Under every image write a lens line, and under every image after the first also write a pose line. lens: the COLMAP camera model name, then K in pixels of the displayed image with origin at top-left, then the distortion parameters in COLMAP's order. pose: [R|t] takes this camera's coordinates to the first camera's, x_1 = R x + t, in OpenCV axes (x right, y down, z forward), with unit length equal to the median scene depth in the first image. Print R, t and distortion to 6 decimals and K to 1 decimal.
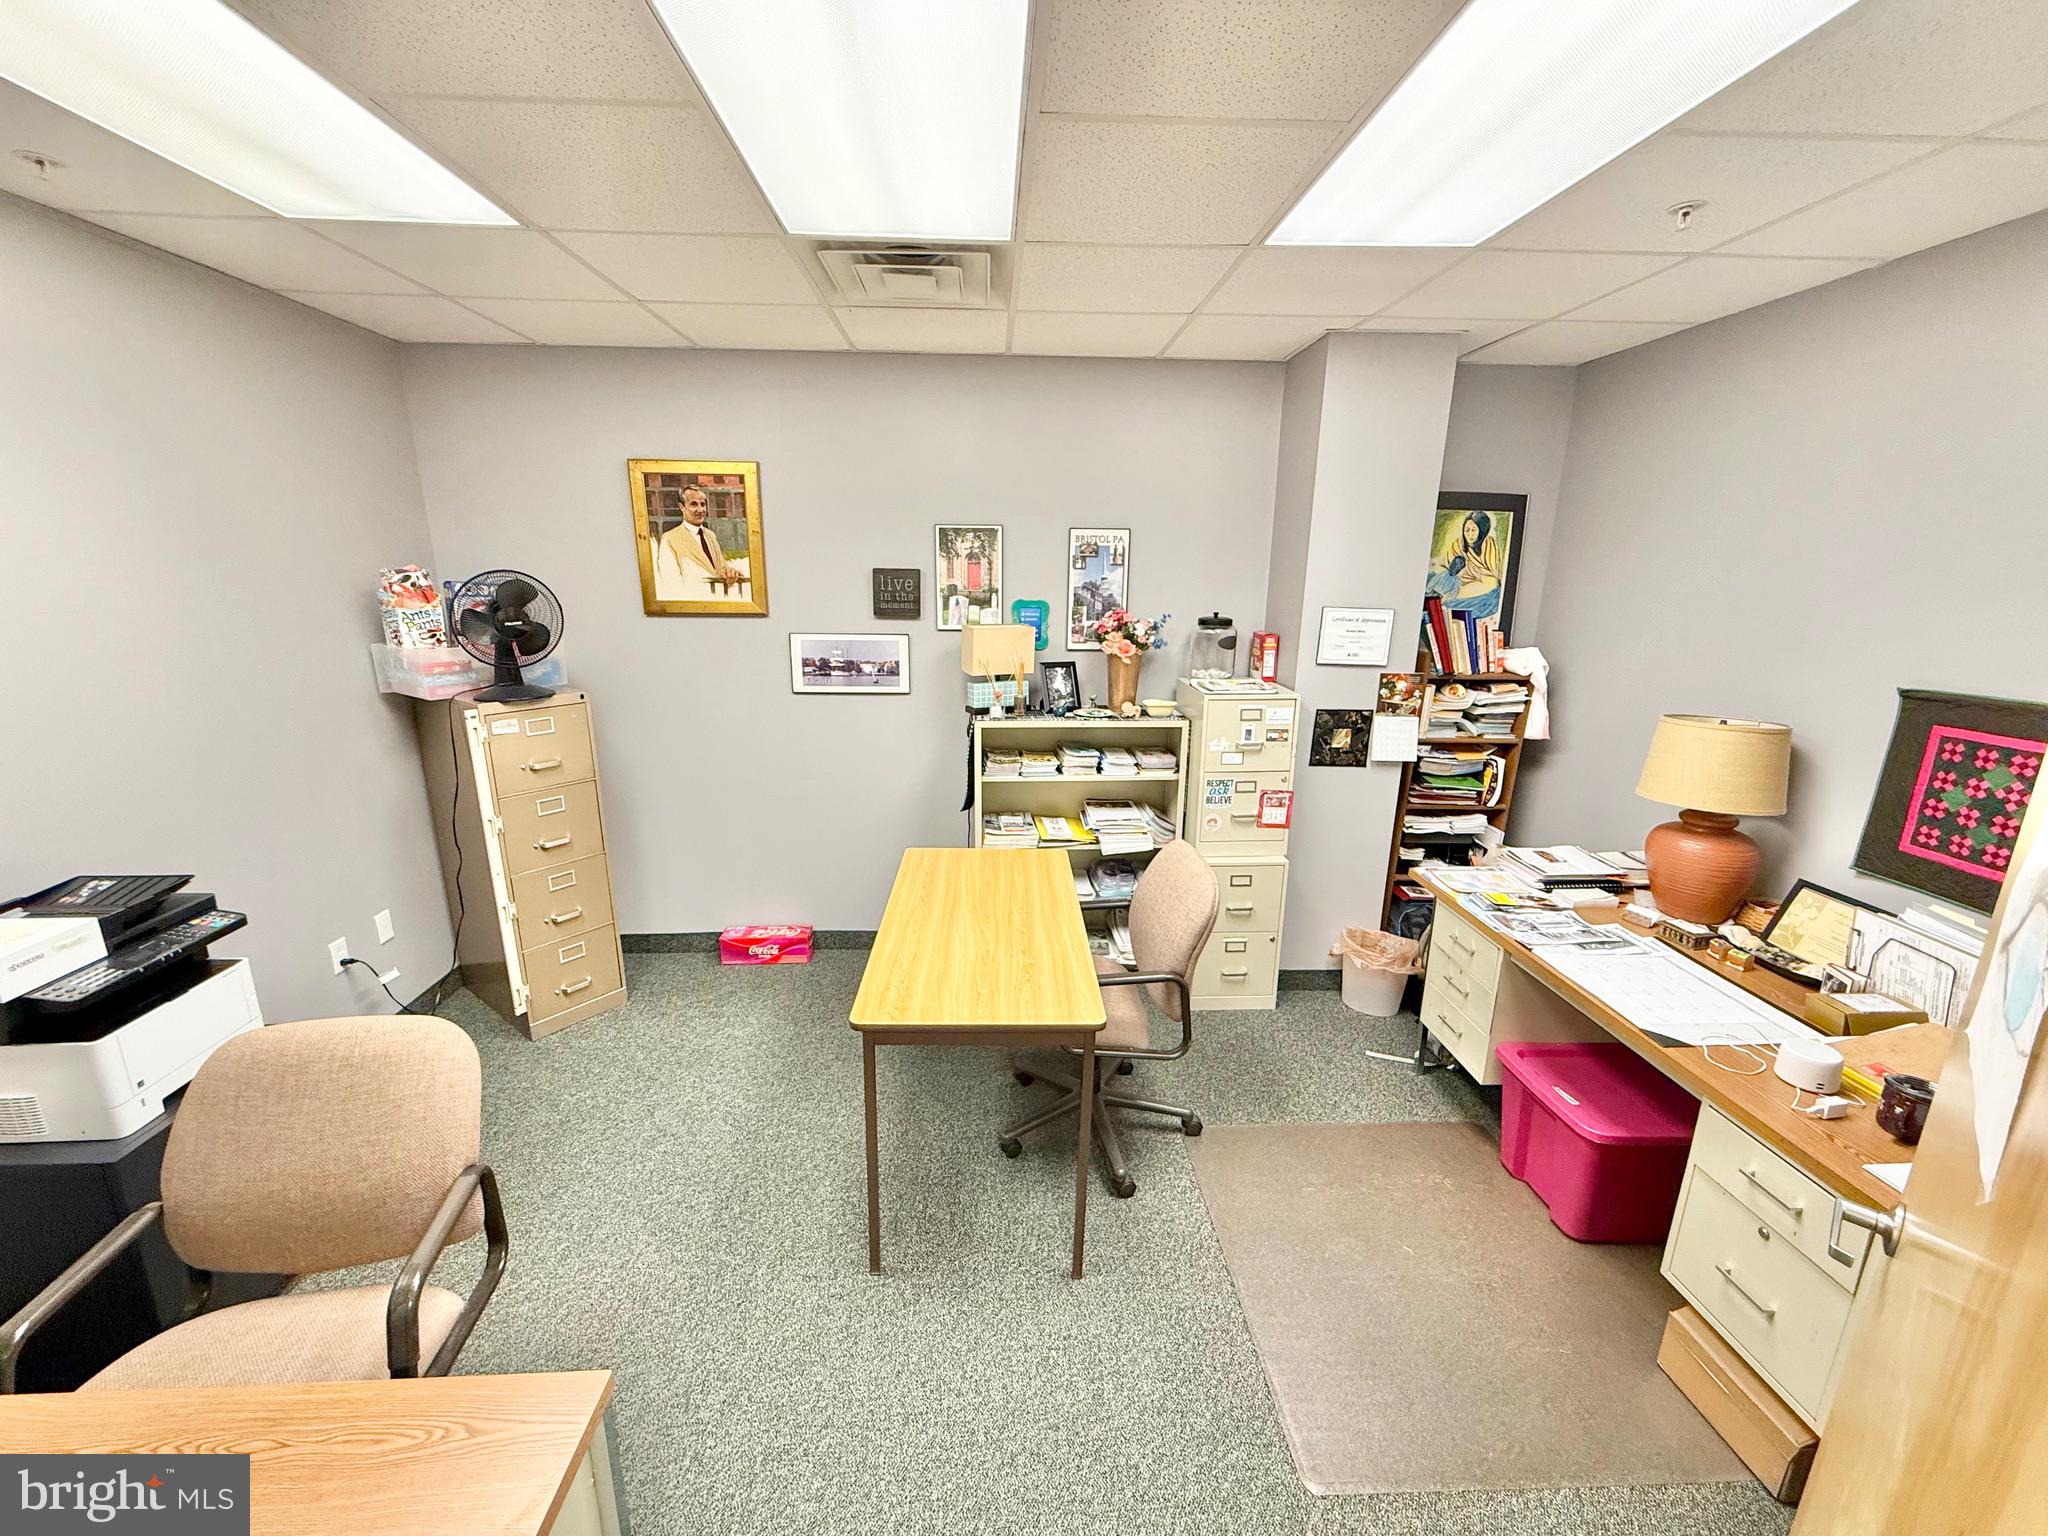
lens RADIAL K [[814.1, 0, 1021.8], [0, 814.1, 771.3], [0, 0, 1]] dist [-0.000779, 0.000033]
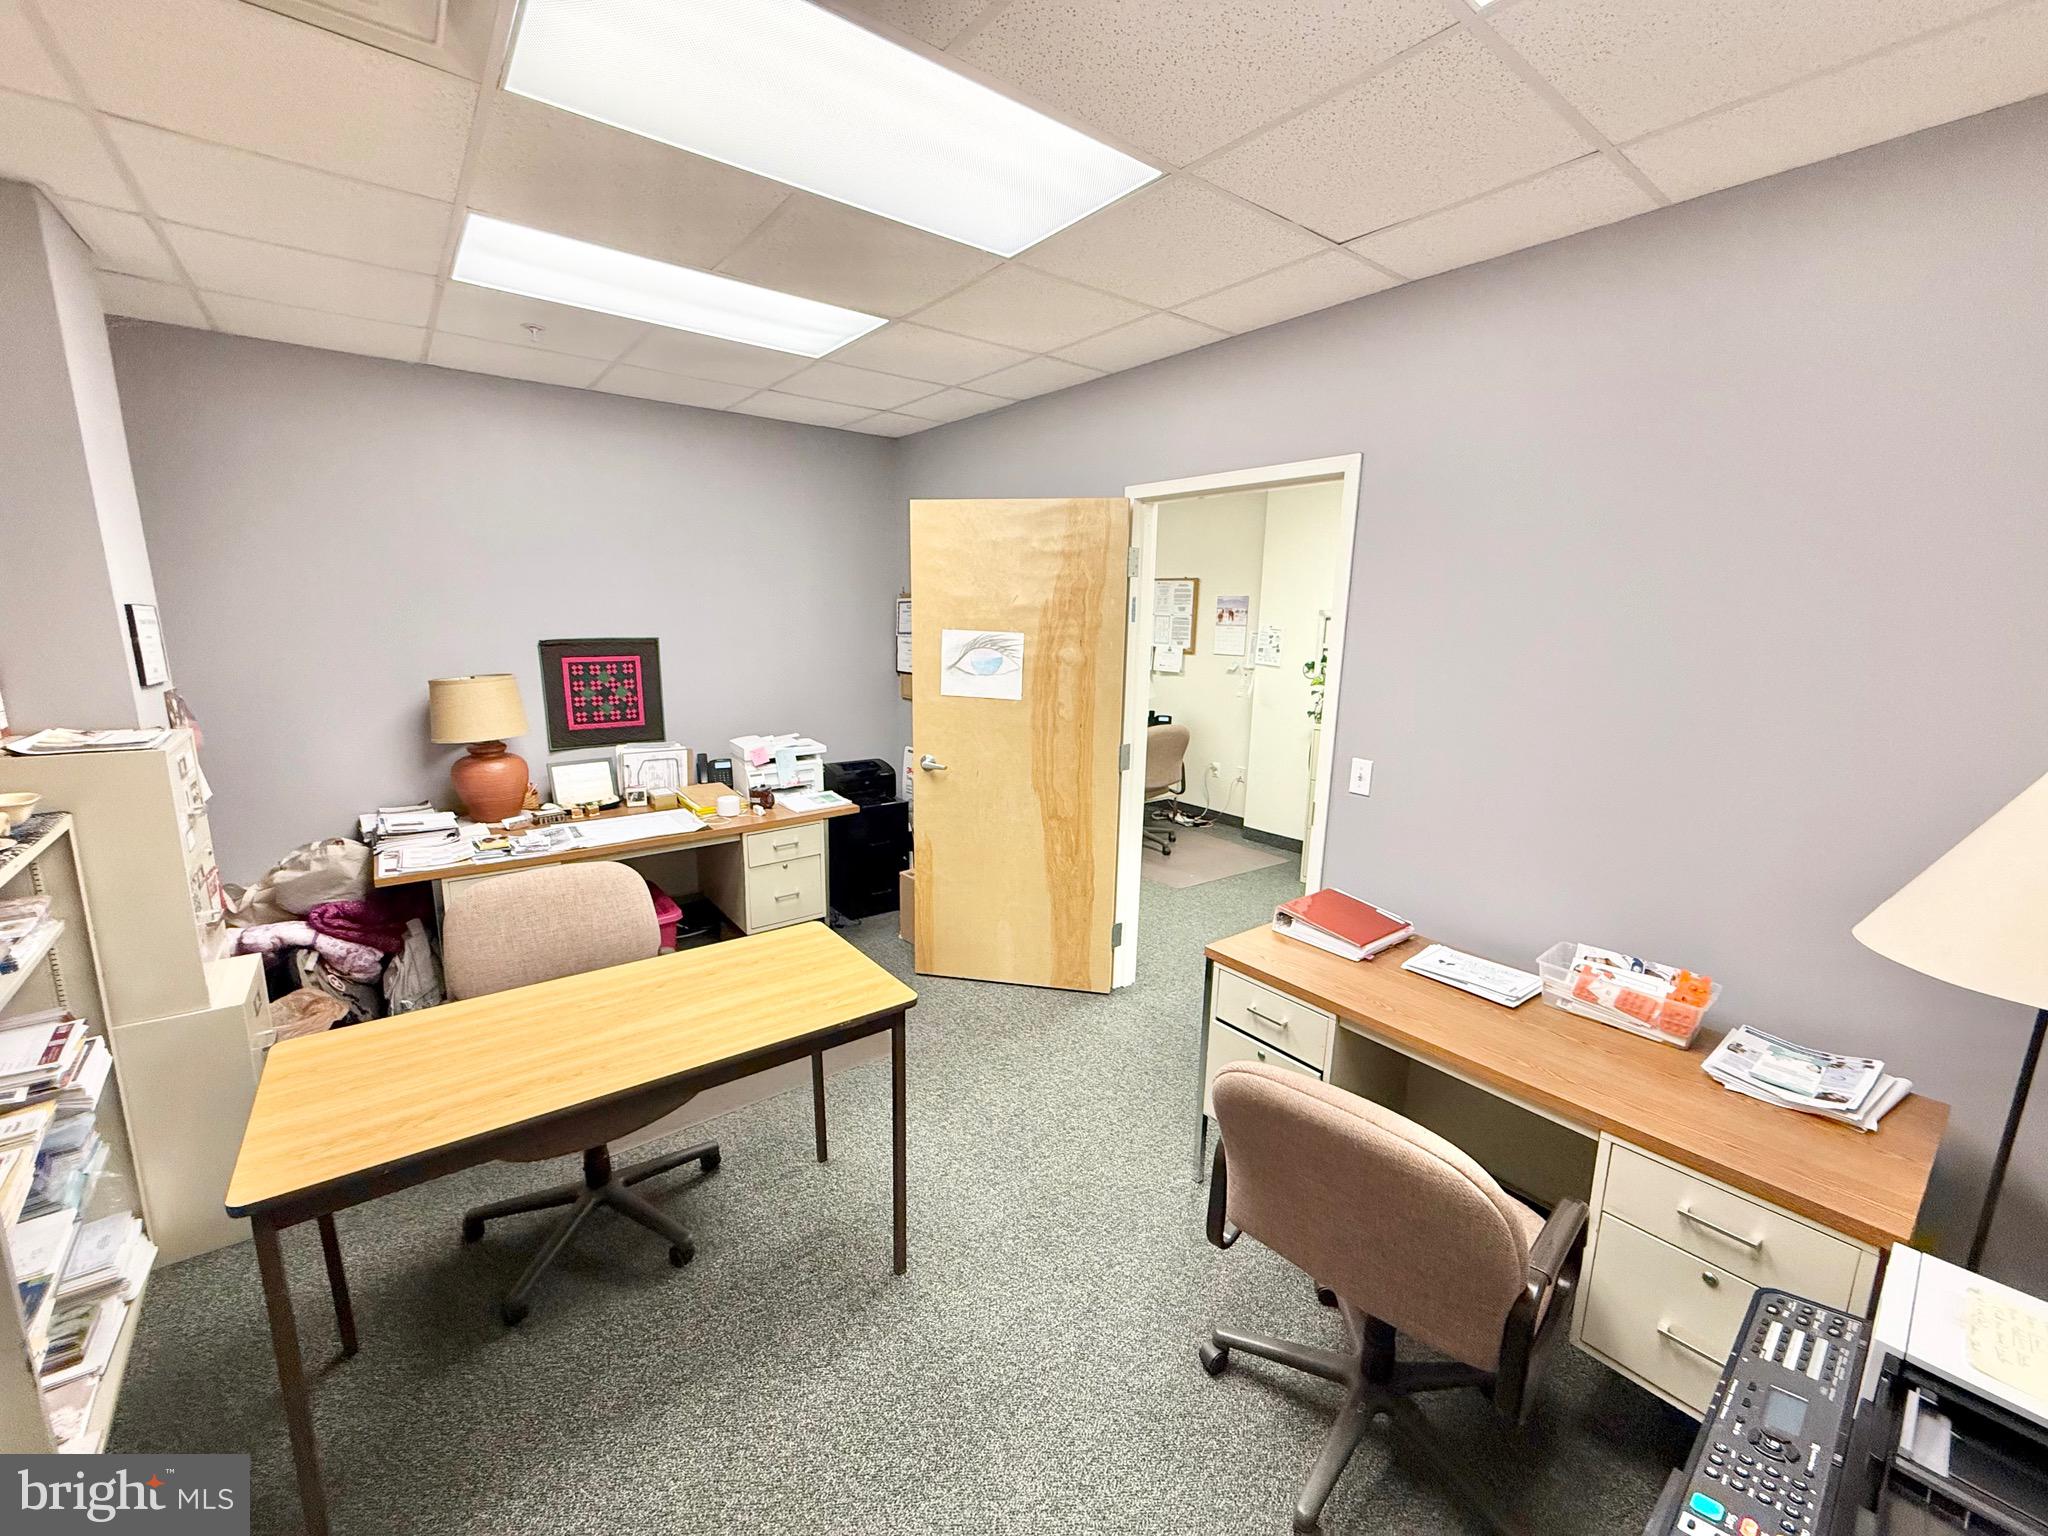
lens RADIAL K [[814.1, 0, 1021.8], [0, 814.1, 771.3], [0, 0, 1]] dist [-0.000779, 0.000033]
pose [[-0.578657, -0.177458, 0.796031, -0.955802], [0.181804, 0.923414, 0.338014, -0.251242], [-0.795049, 0.340315, -0.502078, 1.192236]]
